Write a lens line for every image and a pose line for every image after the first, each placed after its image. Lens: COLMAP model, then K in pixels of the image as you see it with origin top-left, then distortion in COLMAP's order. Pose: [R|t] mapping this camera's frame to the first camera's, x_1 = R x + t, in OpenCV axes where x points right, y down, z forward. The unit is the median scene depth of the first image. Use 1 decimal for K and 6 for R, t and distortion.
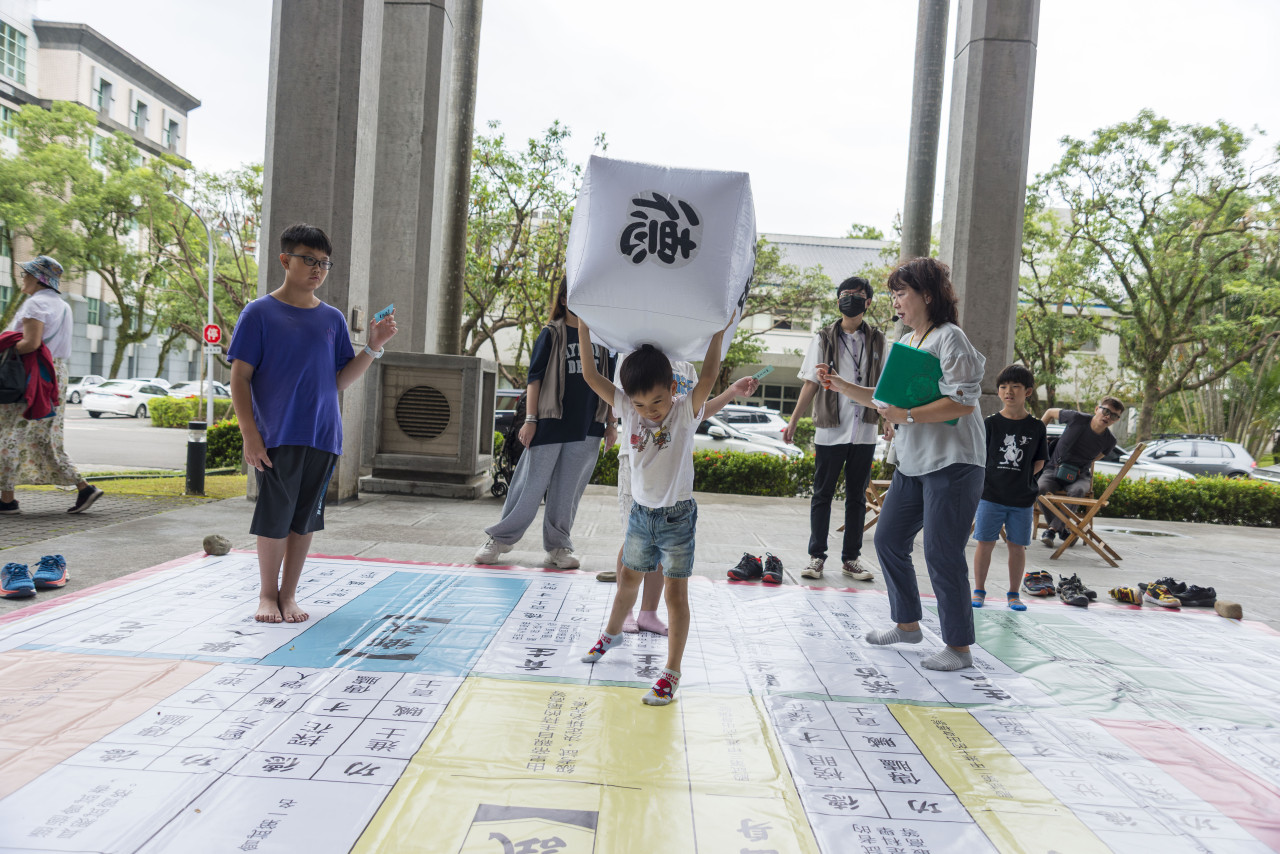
lens RADIAL K [[928.7, 0, 646.3], [0, 928.7, 438.2], [0, 0, 1]] dist [-0.010433, 0.019579]
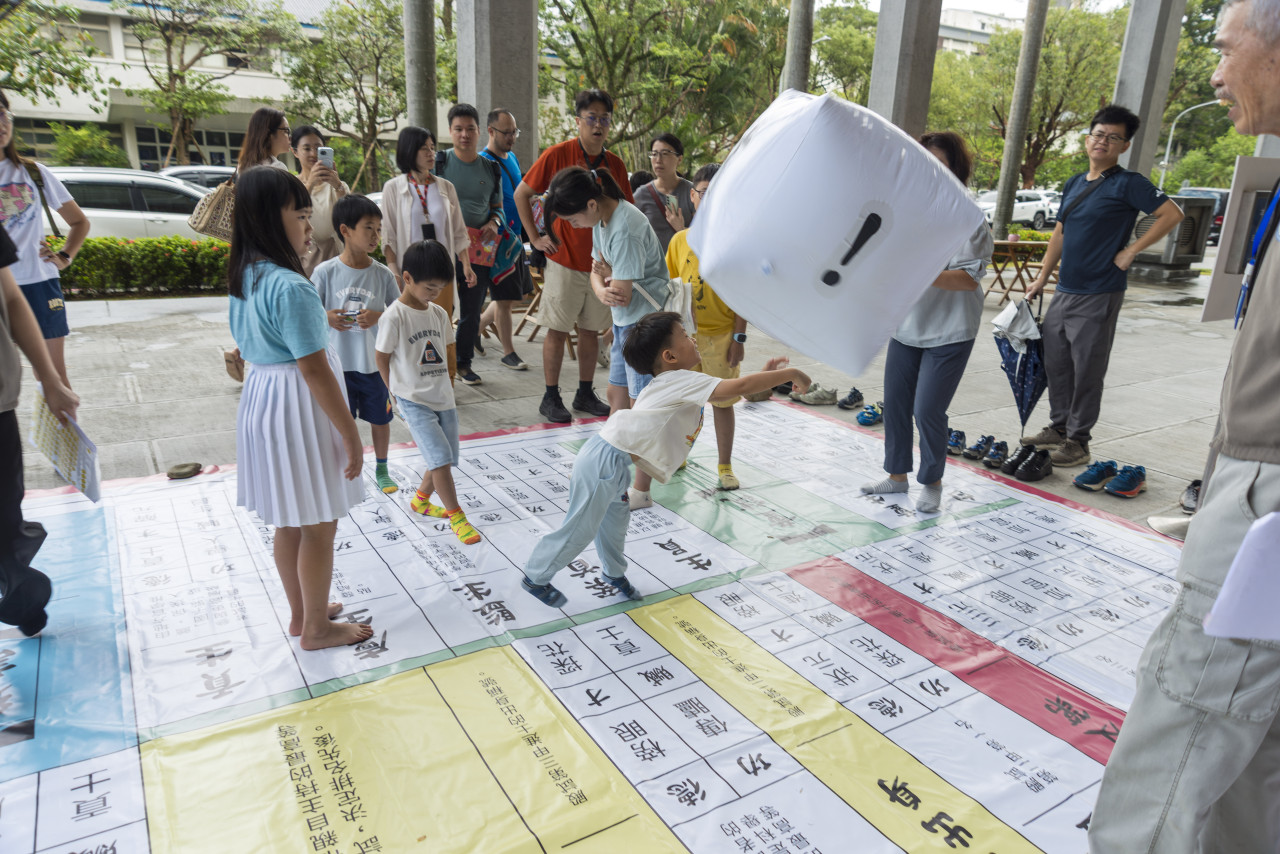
lens RADIAL K [[847.6, 0, 644.5], [0, 847.6, 434.7], [0, 0, 1]] dist [0.011336, -0.008385]
pose [[0.841356, -0.185654, 0.507595, -0.015463], [0.030454, 0.953946, 0.298429, -0.016944], [-0.539623, -0.235627, 0.808262, 0.030147]]
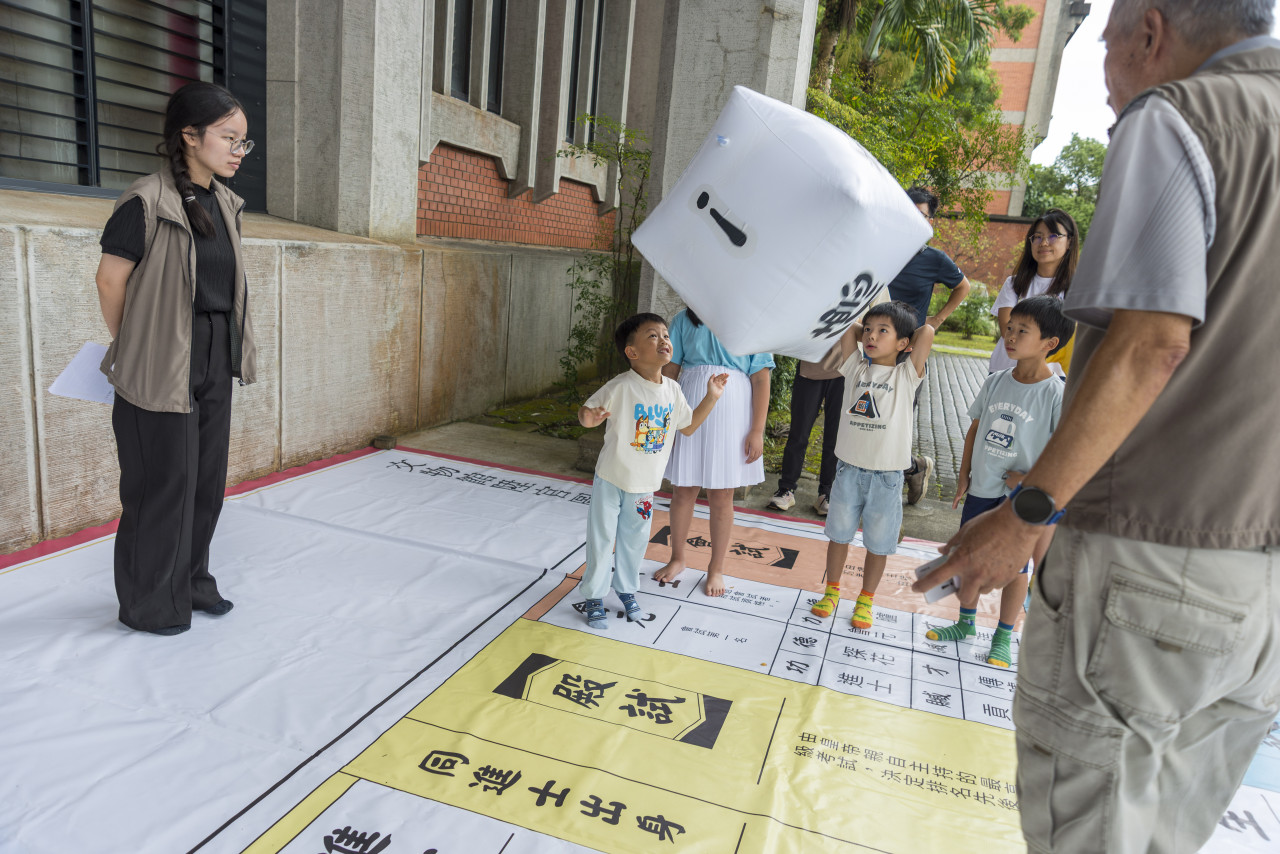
lens RADIAL K [[847.6, 0, 640.1], [0, 847.6, 435.4], [0, 0, 1]] dist [0.011336, -0.008385]
pose [[-0.292900, 0.110091, -0.949784, 0.082387], [-0.146271, 0.976497, 0.158295, -0.012038], [0.944888, 0.185291, -0.269913, 0.073743]]
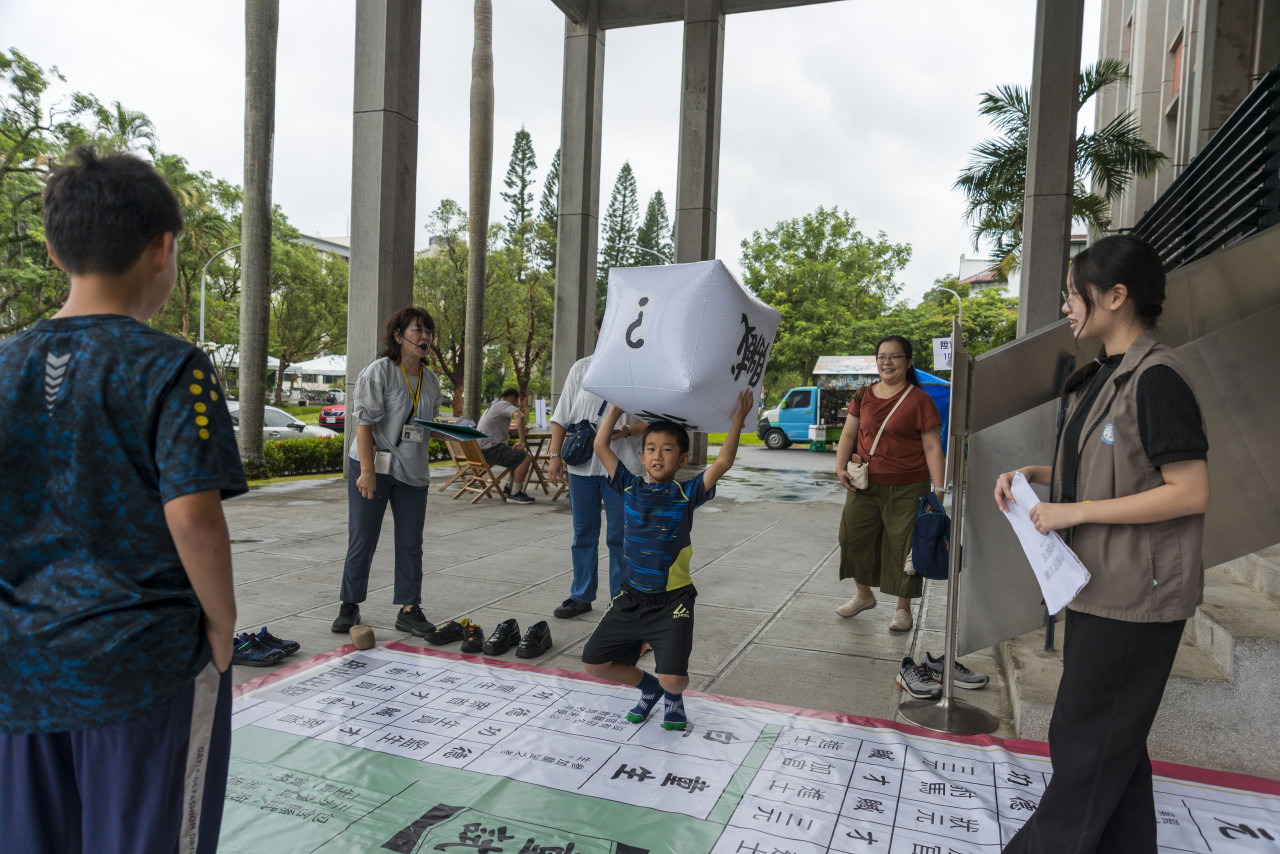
lens RADIAL K [[847.6, 0, 647.1], [0, 847.6, 436.9], [0, 0, 1]] dist [0.011336, -0.008385]
pose [[0.347964, -0.085224, 0.933626, -0.002896], [0.016636, 0.996264, 0.084741, -0.011094], [-0.937360, -0.013955, 0.348082, 0.081473]]
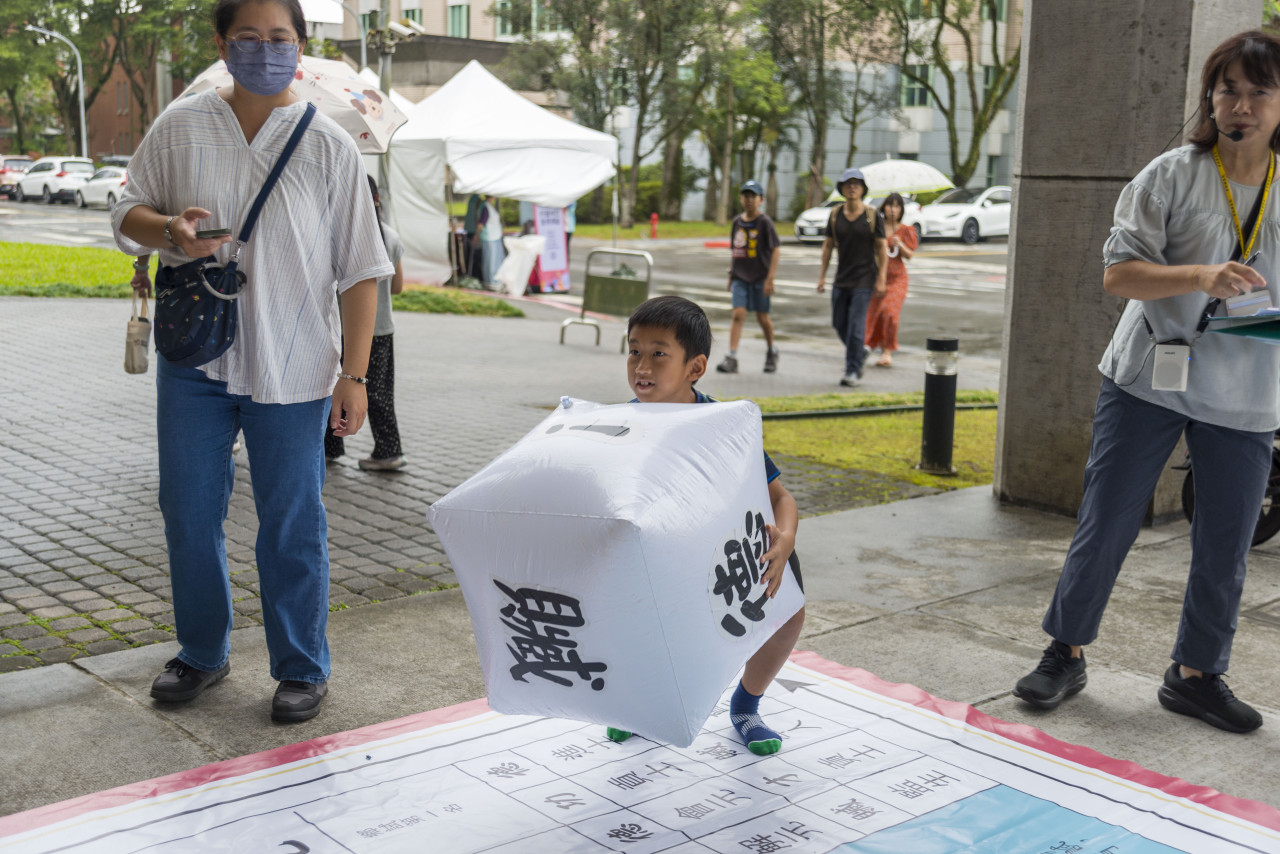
lens RADIAL K [[1562.8, 0, 637.6], [0, 1562.8, 425.1], [0, 0, 1]] dist [0.007352, 0.000000]
pose [[0.659232, 0.074426, -0.748247, 0.021311], [-0.006997, 0.995654, 0.092870, -0.012620], [0.751907, -0.055988, 0.656887, 0.068597]]
